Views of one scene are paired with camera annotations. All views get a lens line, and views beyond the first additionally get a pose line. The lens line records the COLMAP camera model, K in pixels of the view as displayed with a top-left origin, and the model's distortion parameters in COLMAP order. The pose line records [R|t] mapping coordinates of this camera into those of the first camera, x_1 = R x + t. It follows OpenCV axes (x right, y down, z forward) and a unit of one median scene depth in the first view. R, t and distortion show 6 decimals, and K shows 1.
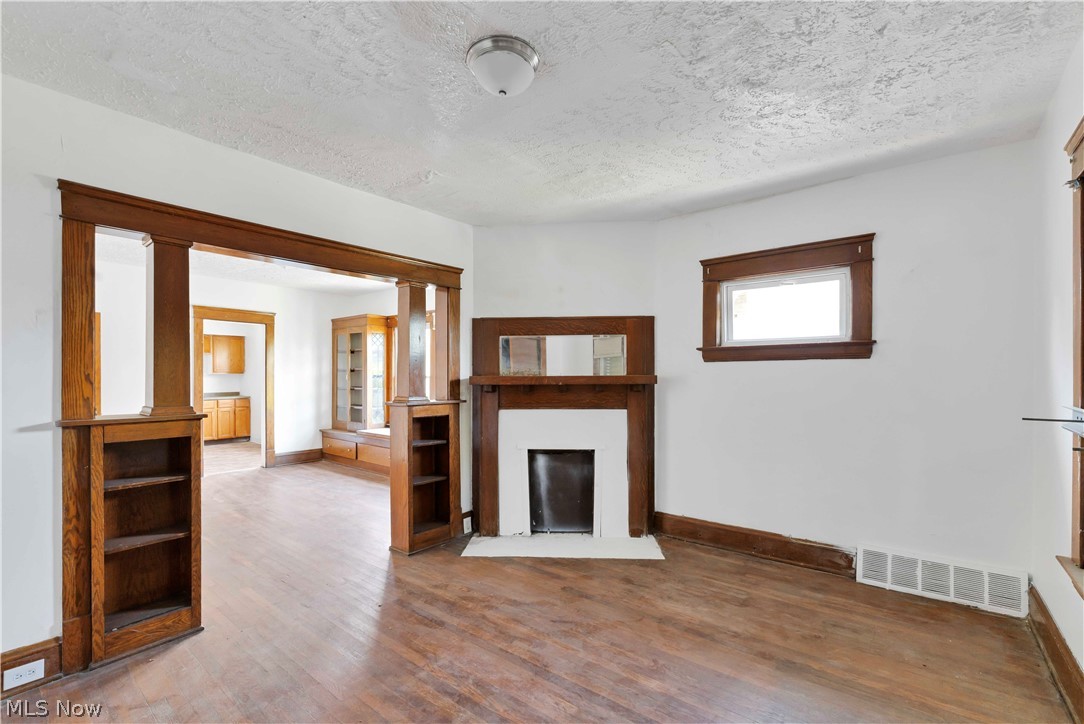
lens RADIAL K [[485.7, 0, 539.9], [0, 485.7, 372.7], [0, 0, 1]] dist [-0.002440, 0.000112]
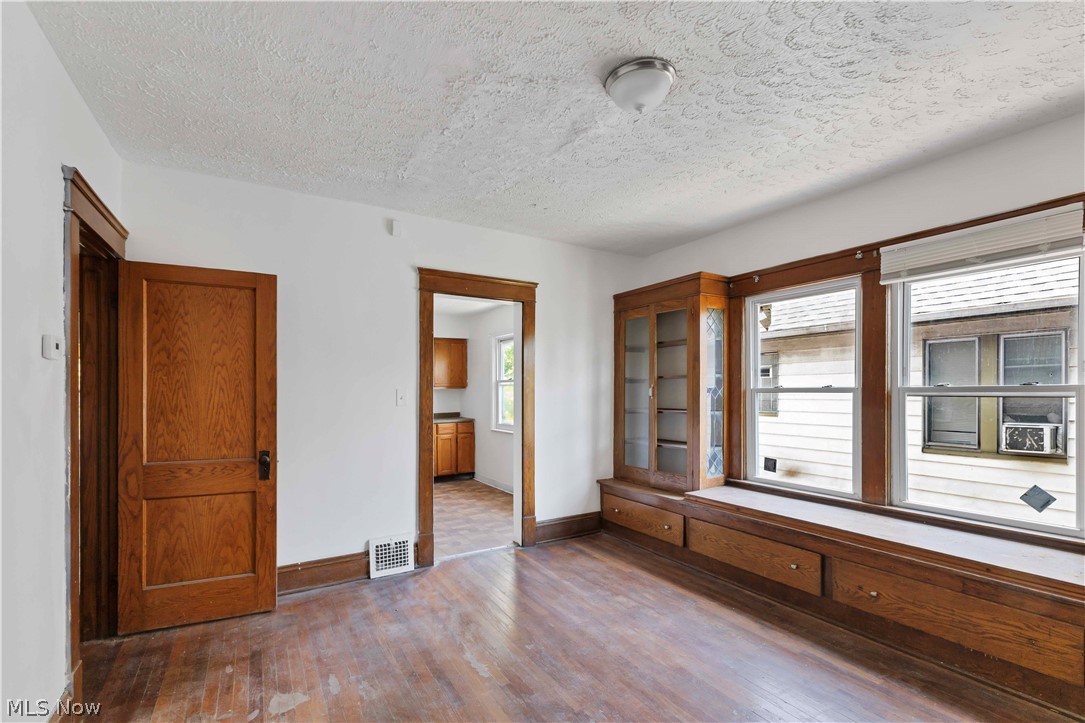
lens RADIAL K [[486.1, 0, 550.6], [0, 486.1, 390.6], [0, 0, 1]] dist [-0.002440, 0.000112]
pose [[0.950814, -0.000738, -0.309761, -0.326065], [0.000158, 0.999998, -0.001900, 0.008697], [0.309762, 0.001758, 0.950812, 0.419302]]
